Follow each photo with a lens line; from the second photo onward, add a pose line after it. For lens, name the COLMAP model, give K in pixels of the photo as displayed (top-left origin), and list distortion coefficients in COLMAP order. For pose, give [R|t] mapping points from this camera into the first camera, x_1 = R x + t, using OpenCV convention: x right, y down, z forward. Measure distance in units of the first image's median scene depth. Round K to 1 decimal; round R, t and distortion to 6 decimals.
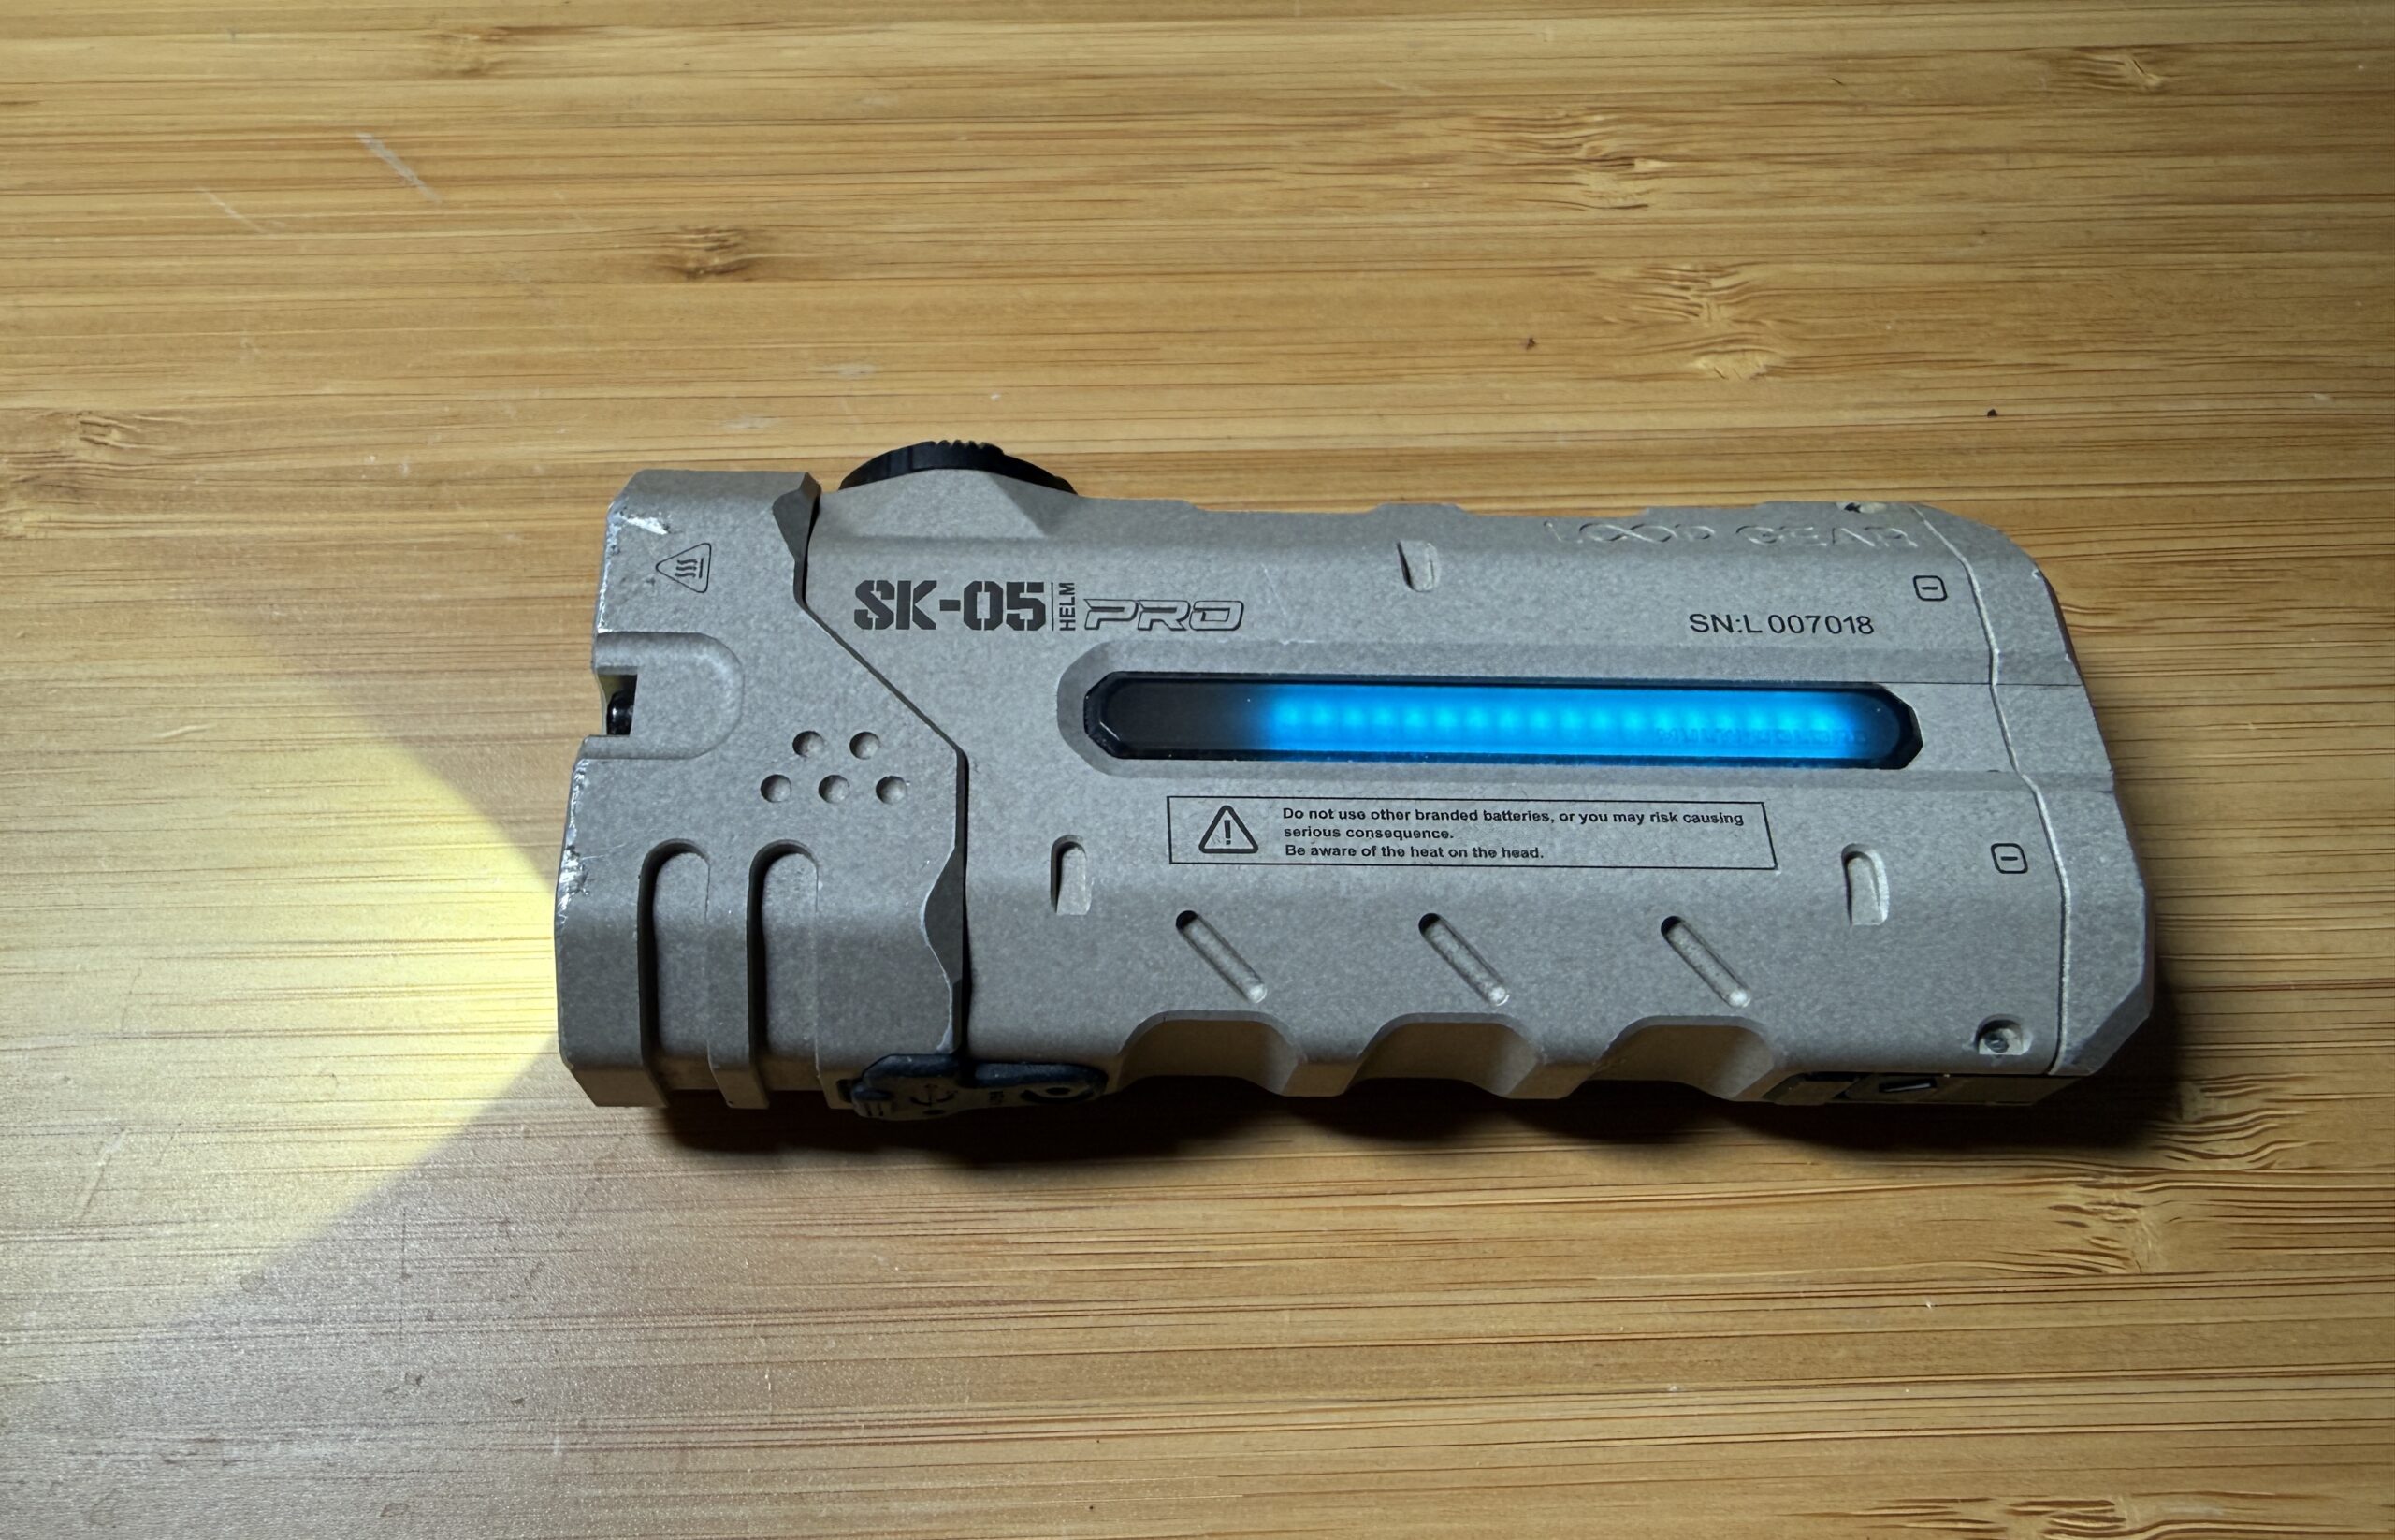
lens RADIAL K [[1924.6, 0, 1006.6], [0, 1924.6, 759.5], [0, 0, 1]] dist [-0.008483, 0.011706]
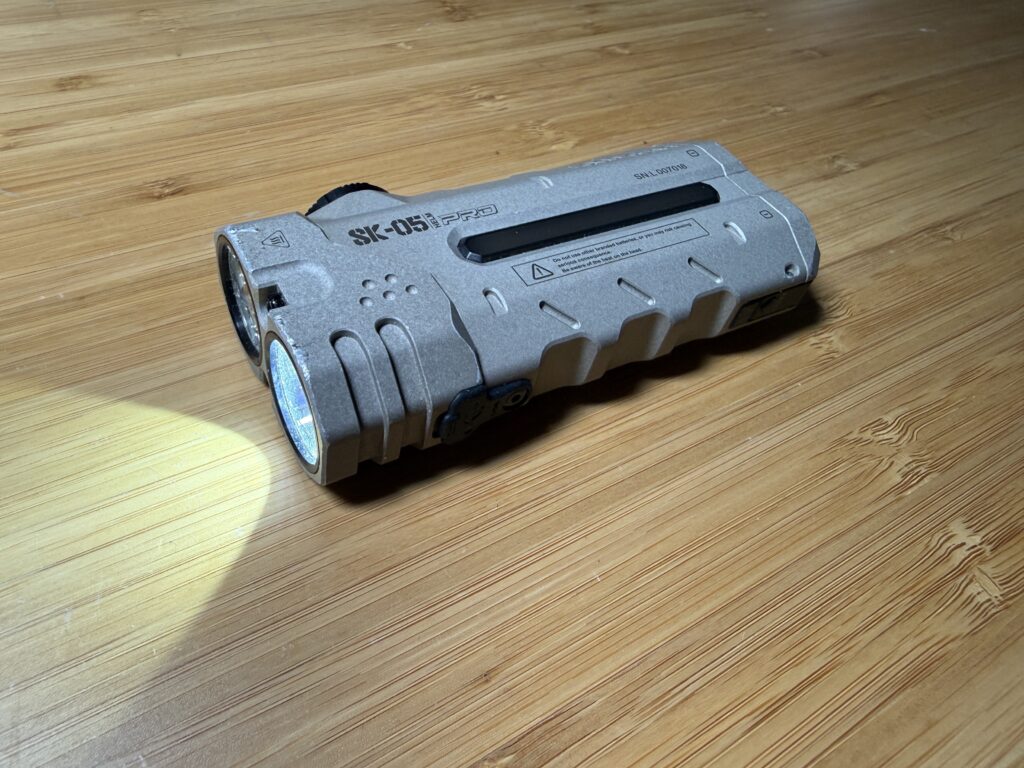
lens RADIAL K [[814.4, 0, 469.6], [0, 814.4, 386.3], [0, 0, 1]] dist [-0.011155, -0.008537]
pose [[0.852403, -0.296779, 0.430502, -0.426146], [0.377950, 0.918649, -0.115052, 0.243537], [-0.361336, 0.260779, 0.895227, 0.132564]]
